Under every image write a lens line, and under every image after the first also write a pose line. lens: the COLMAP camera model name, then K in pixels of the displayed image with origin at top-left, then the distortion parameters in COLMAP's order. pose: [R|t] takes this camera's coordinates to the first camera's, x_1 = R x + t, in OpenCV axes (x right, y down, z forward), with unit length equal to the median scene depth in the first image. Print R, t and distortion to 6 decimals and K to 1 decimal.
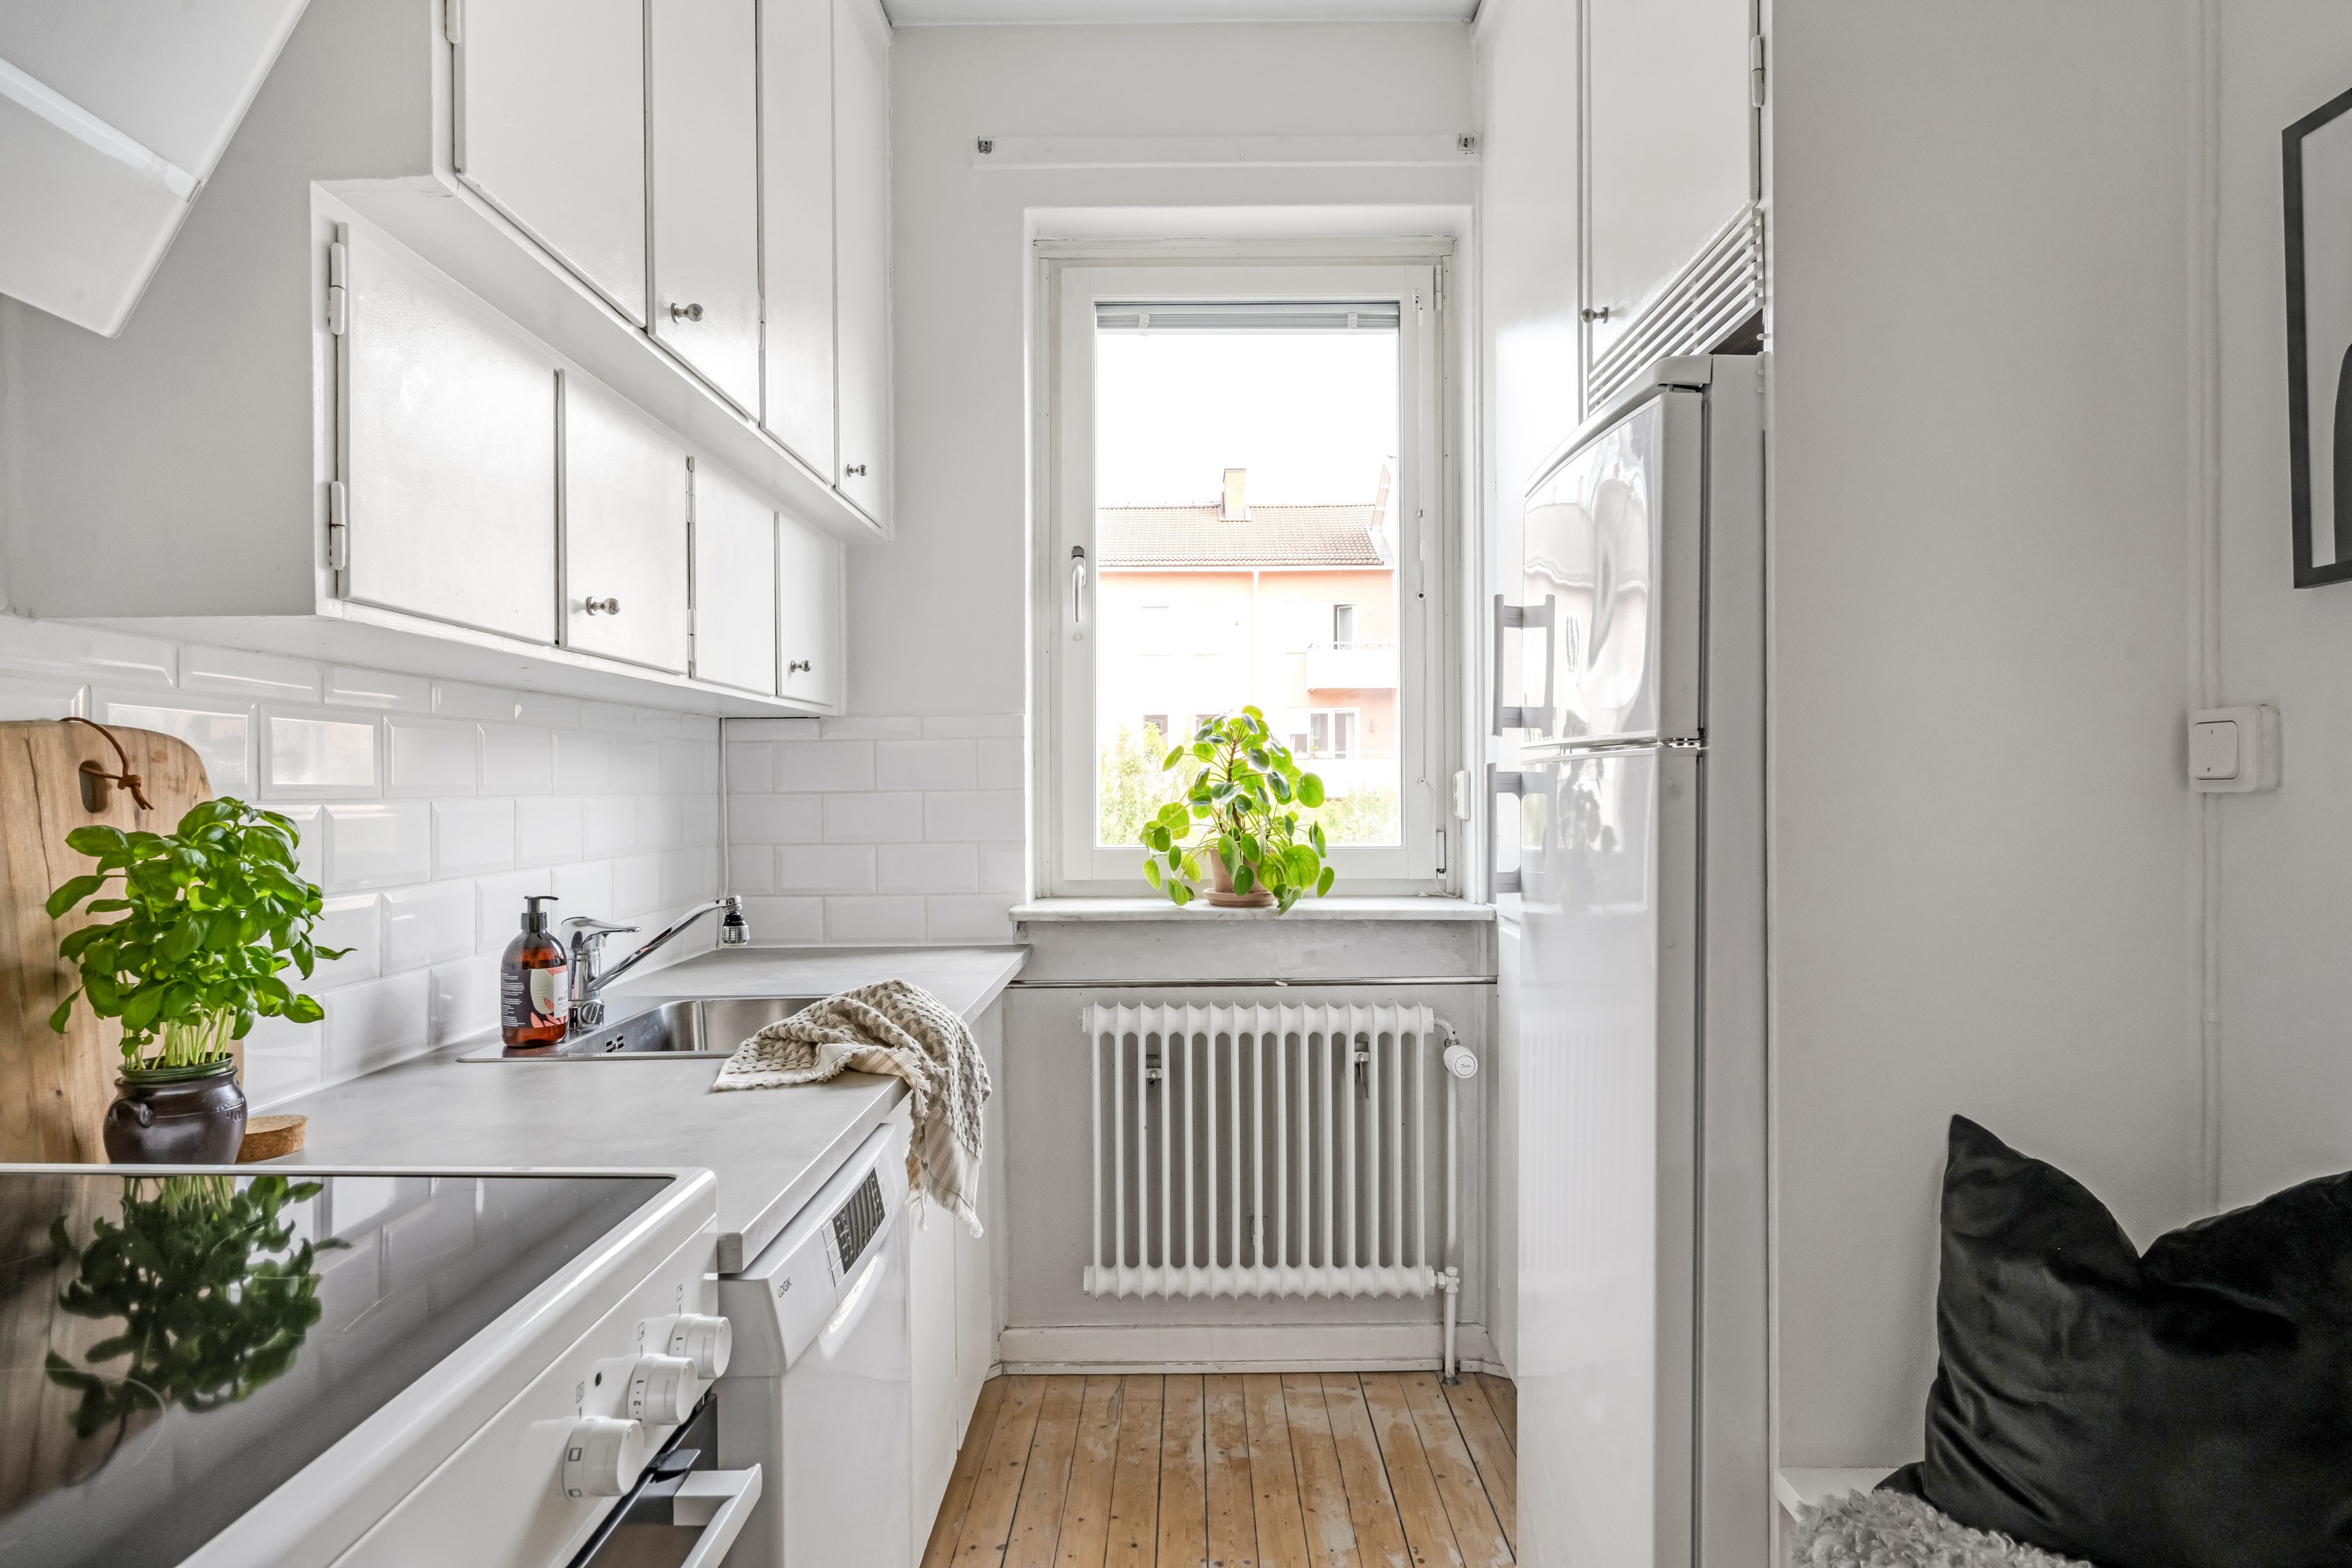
lens RADIAL K [[1316.4, 0, 1175.0], [0, 1316.4, 787.0], [0, 0, 1]] dist [0.003997, 0.001125]
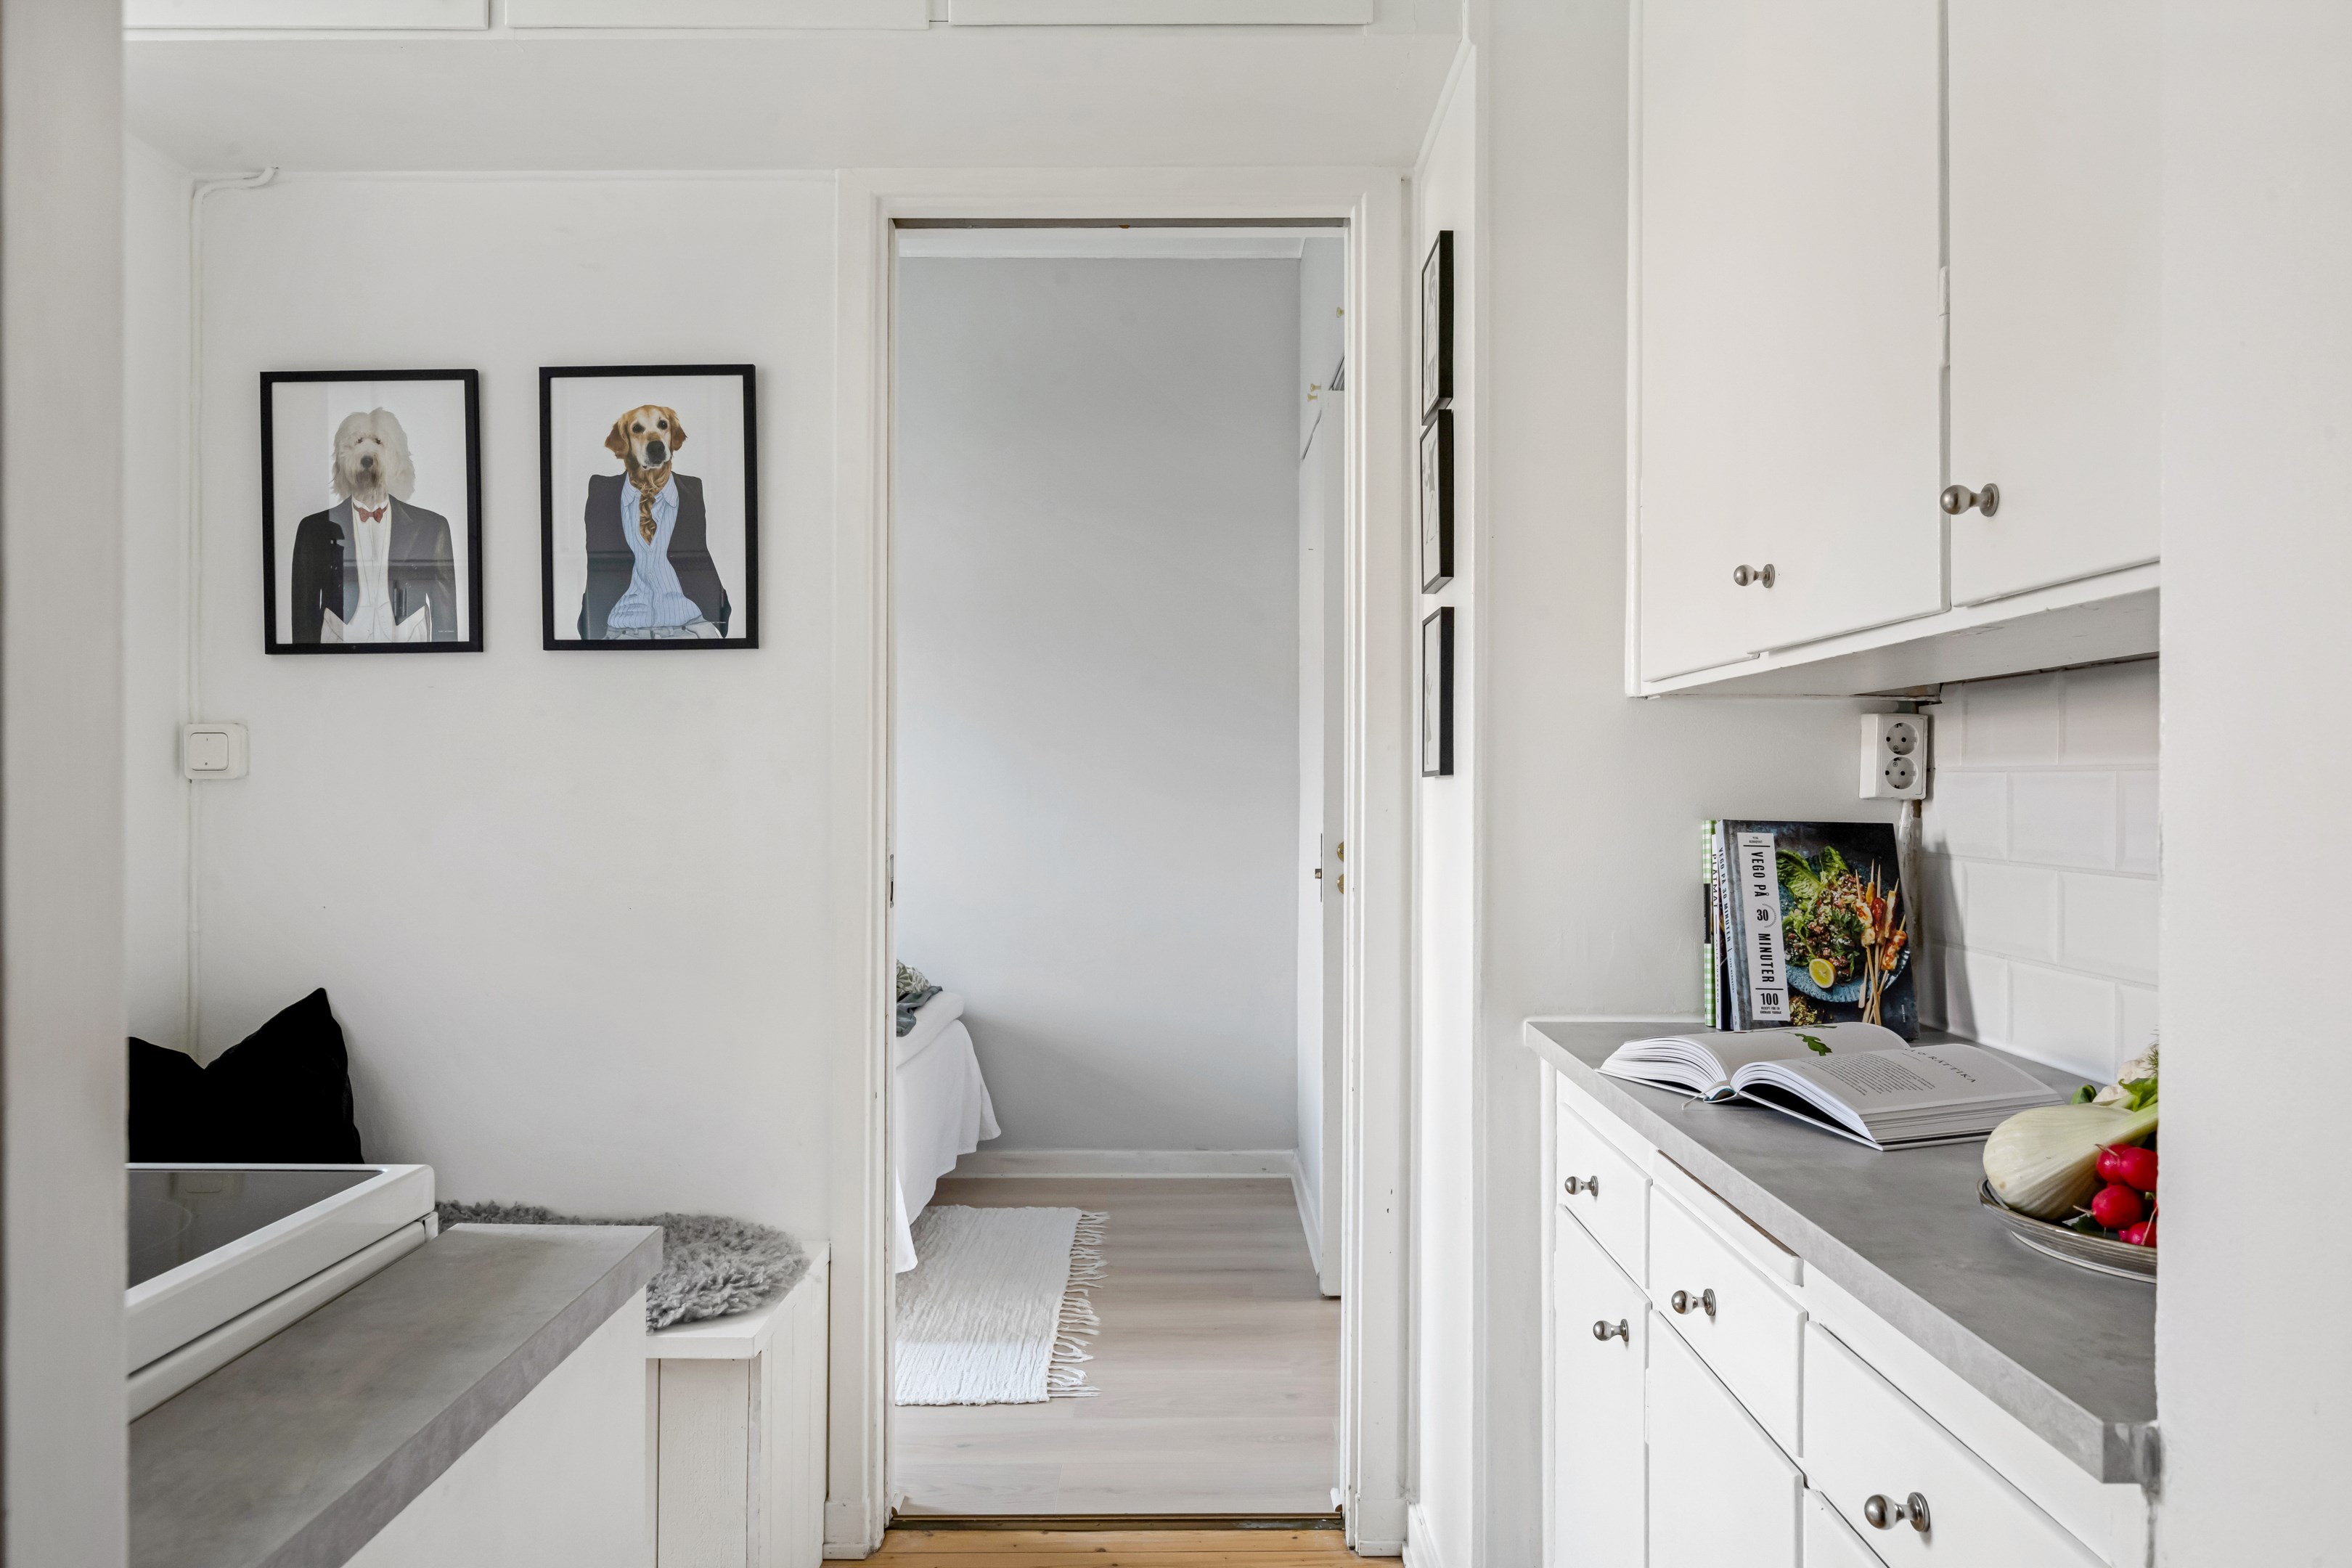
lens RADIAL K [[1569.7, 0, 1178.4], [0, 1569.7, 787.6], [0, 0, 1]] dist [-0.000579, -0.000292]
pose [[-0.004835, 0.005855, 0.999971, -1.069512], [-0.000580, 0.999983, -0.005858, 0.025334], [-0.999988, -0.000609, -0.004832, -0.117884]]
